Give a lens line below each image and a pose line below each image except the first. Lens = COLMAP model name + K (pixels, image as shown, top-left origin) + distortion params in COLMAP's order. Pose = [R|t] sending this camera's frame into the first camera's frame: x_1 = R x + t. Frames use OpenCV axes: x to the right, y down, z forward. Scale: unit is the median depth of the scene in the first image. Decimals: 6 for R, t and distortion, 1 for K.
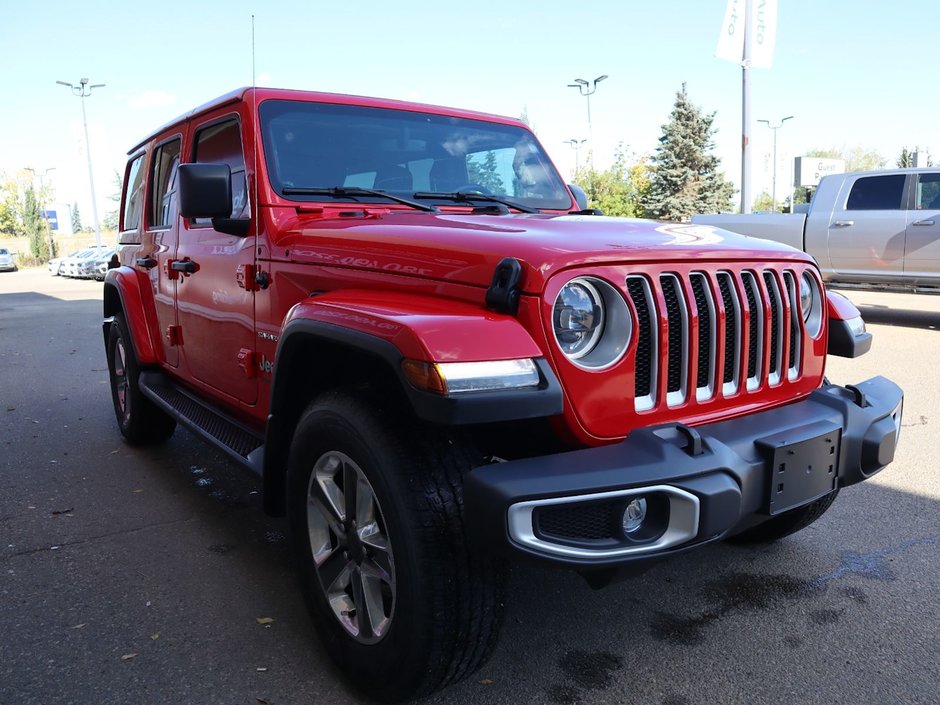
lens RADIAL K [[1131.0, 0, 470.0], [0, 1131.0, 352.5], [0, 0, 1]] dist [0.031211, 0.038272]
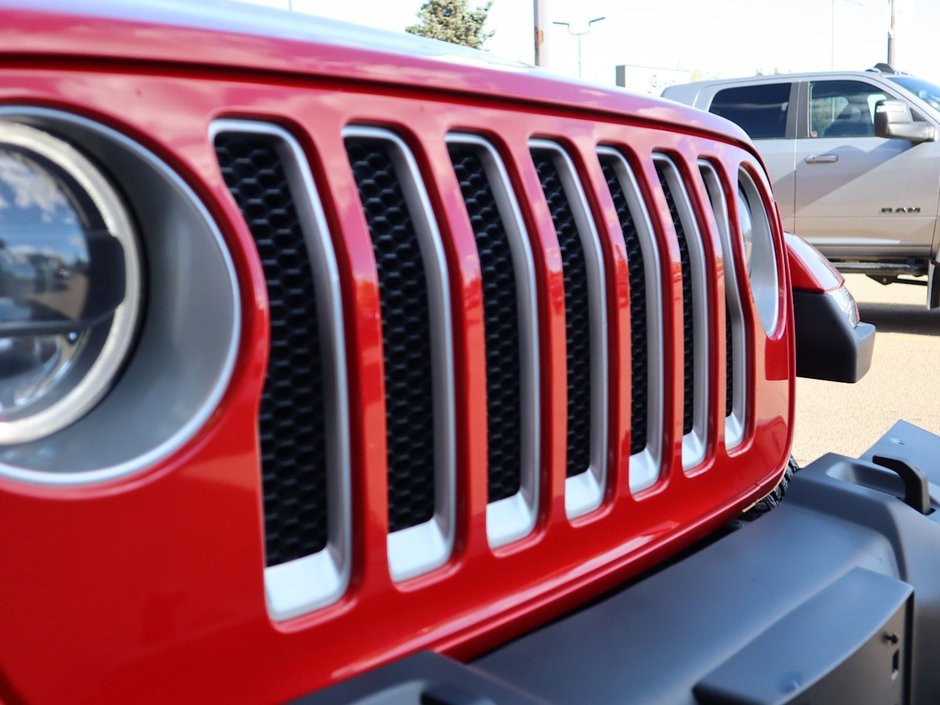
lens RADIAL K [[1131.0, 0, 470.0], [0, 1131.0, 352.5], [0, 0, 1]] dist [0.031211, 0.038272]
pose [[0.980725, -0.041483, 0.190941, 0.122551], [0.046771, 0.998635, -0.023271, -0.002602], [-0.189715, 0.031753, 0.981326, 0.619774]]
